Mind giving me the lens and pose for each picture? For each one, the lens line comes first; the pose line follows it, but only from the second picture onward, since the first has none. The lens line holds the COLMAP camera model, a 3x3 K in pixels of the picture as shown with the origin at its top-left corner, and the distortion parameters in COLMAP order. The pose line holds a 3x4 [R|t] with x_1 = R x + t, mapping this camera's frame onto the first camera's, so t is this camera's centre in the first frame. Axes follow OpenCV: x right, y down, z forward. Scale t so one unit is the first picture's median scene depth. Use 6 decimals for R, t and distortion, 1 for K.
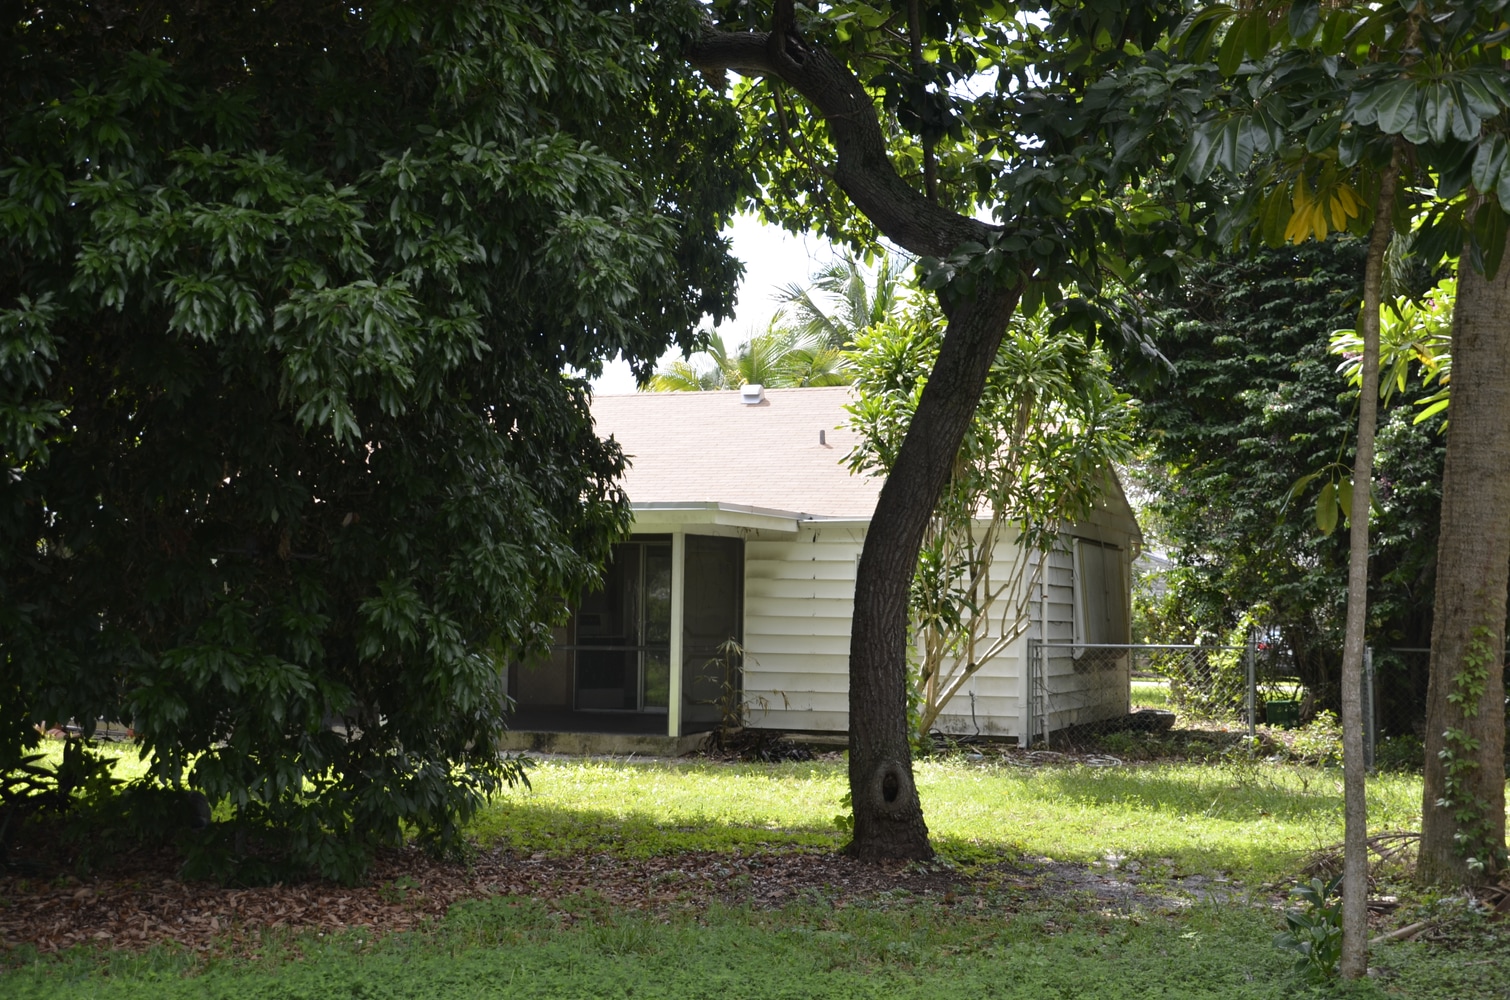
lens RADIAL K [[2134.8, 0, 754.5], [0, 2134.8, 508.3], [0, 0, 1]] dist [0.123828, 0.000000]
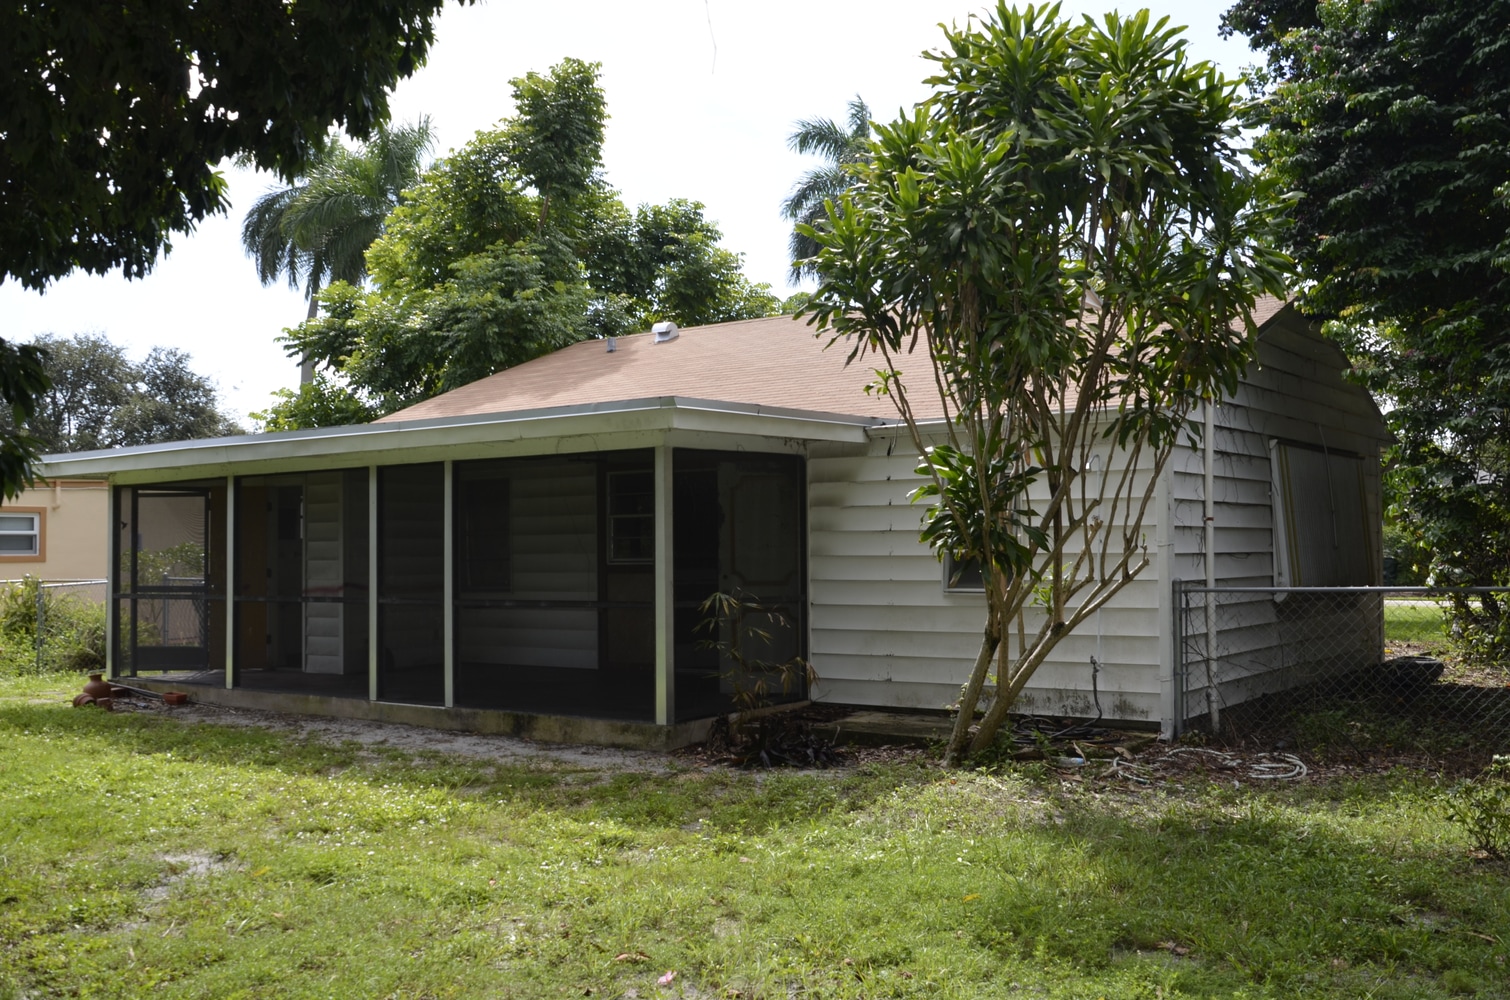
lens RADIAL K [[1490.6, 0, 760.6], [0, 1490.6, 493.8], [0, 0, 1]] dist [0.005139, 0.000000]
pose [[0.962251, -0.034476, -0.269970, 0.130446], [0.038196, 0.999234, 0.008534, 0.023929], [0.269469, -0.018524, 0.962831, 0.502483]]
